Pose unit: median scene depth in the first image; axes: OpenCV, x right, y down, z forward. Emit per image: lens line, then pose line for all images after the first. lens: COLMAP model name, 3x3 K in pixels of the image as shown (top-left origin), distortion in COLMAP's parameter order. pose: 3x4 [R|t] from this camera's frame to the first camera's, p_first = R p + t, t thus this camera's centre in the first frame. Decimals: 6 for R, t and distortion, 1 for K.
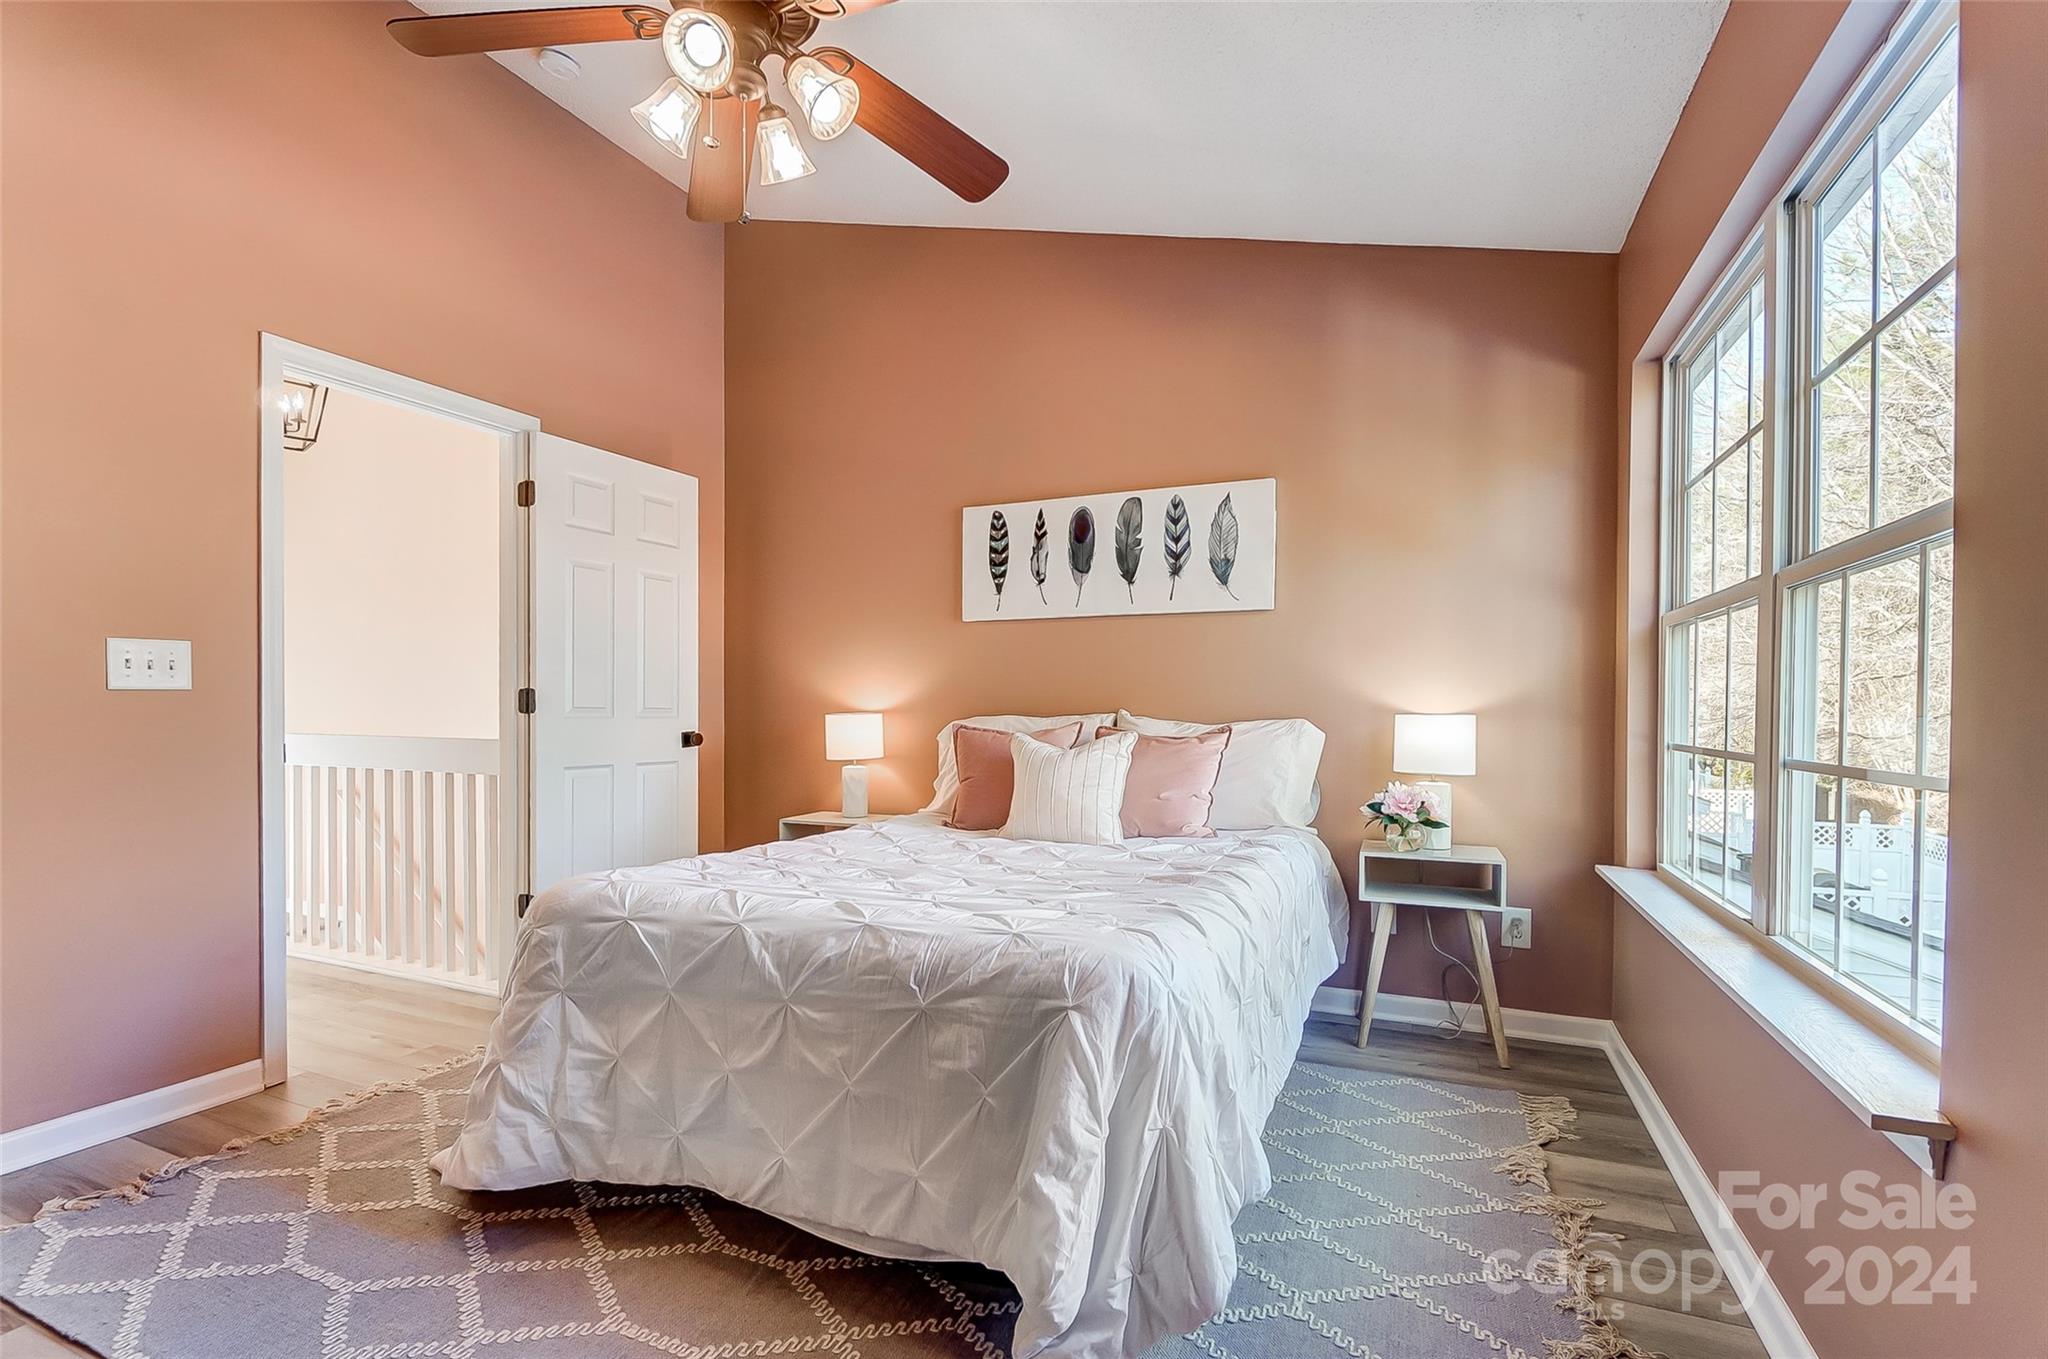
lens RADIAL K [[929.7, 0, 1021.3], [0, 929.7, 728.1], [0, 0, 1]] dist [0.001587, 0.000061]
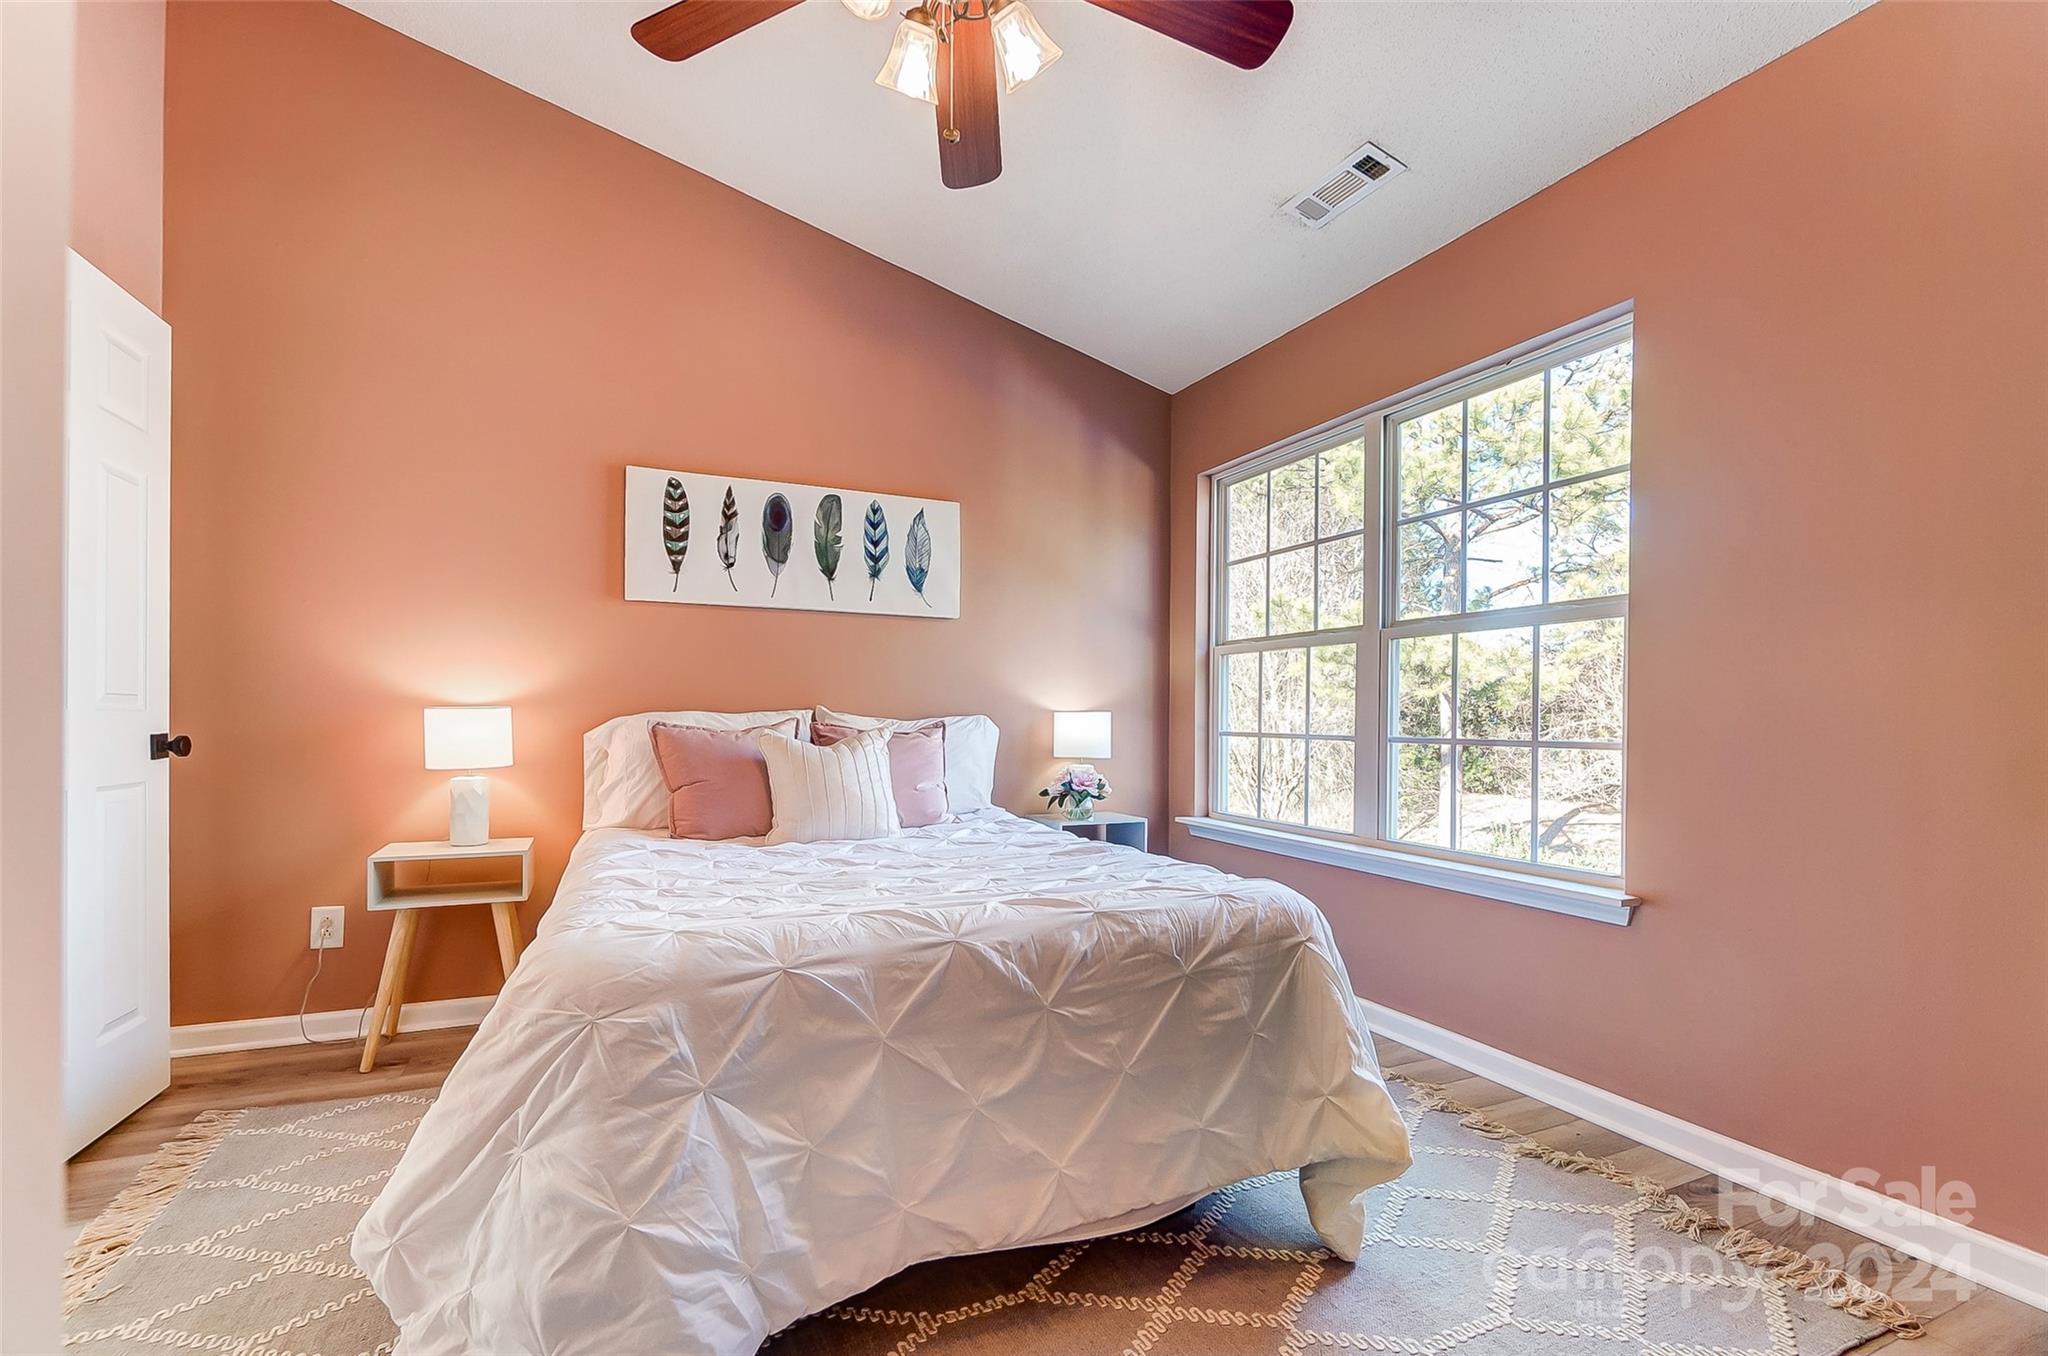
lens RADIAL K [[895.4, 0, 1016.3], [0, 895.4, 731.7], [0, 0, 1]] dist [0.000849, 0.000113]
pose [[0.672202, -0.008649, 0.740317, -0.475061], [0.008432, 0.999956, 0.004026, 0.005892], [-0.740320, 0.003536, 0.672245, 0.209021]]
